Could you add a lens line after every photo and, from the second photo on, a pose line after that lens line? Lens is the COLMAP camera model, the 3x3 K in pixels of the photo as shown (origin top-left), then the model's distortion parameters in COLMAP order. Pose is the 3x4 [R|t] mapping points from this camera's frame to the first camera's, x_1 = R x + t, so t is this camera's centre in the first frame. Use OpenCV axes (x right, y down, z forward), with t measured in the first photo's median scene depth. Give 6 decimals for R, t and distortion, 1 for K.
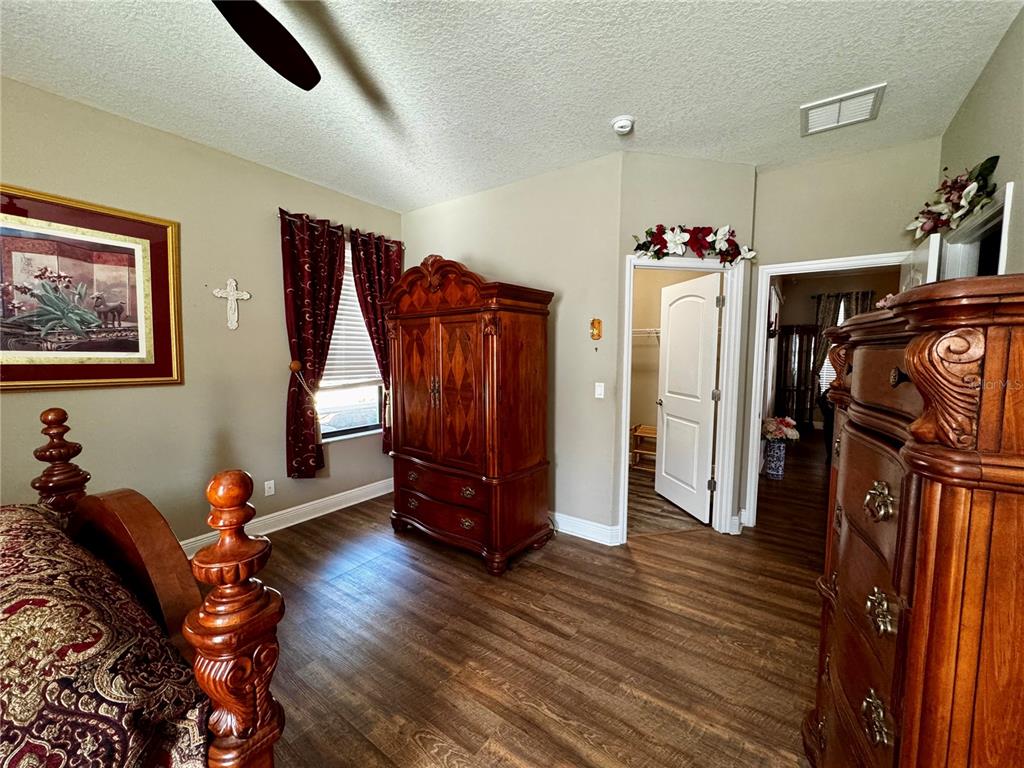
lens RADIAL K [[407.6, 0, 512.8], [0, 407.6, 385.4], [0, 0, 1]] dist [-0.003821, 0.000214]
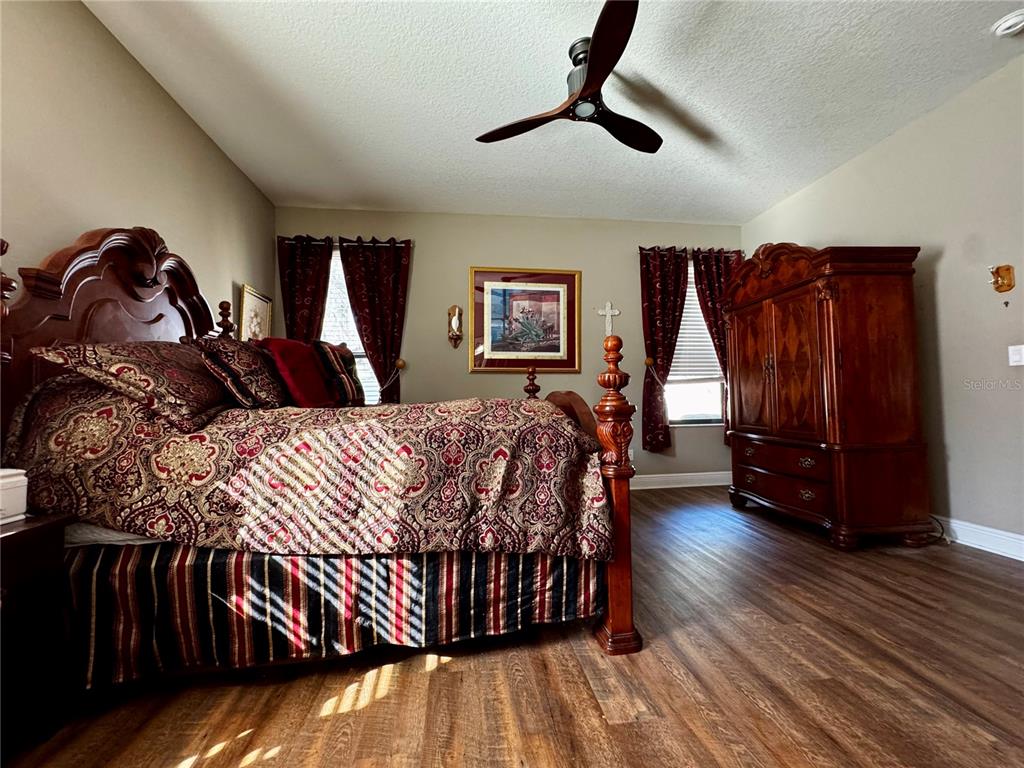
lens RADIAL K [[407.6, 0, 512.8], [0, 407.6, 385.4], [0, 0, 1]] dist [-0.003821, 0.000214]
pose [[0.681024, -0.039858, -0.731175, 0.126839], [-0.039193, 0.995102, -0.090750, 0.179862], [0.731211, 0.090460, 0.676127, -0.205889]]
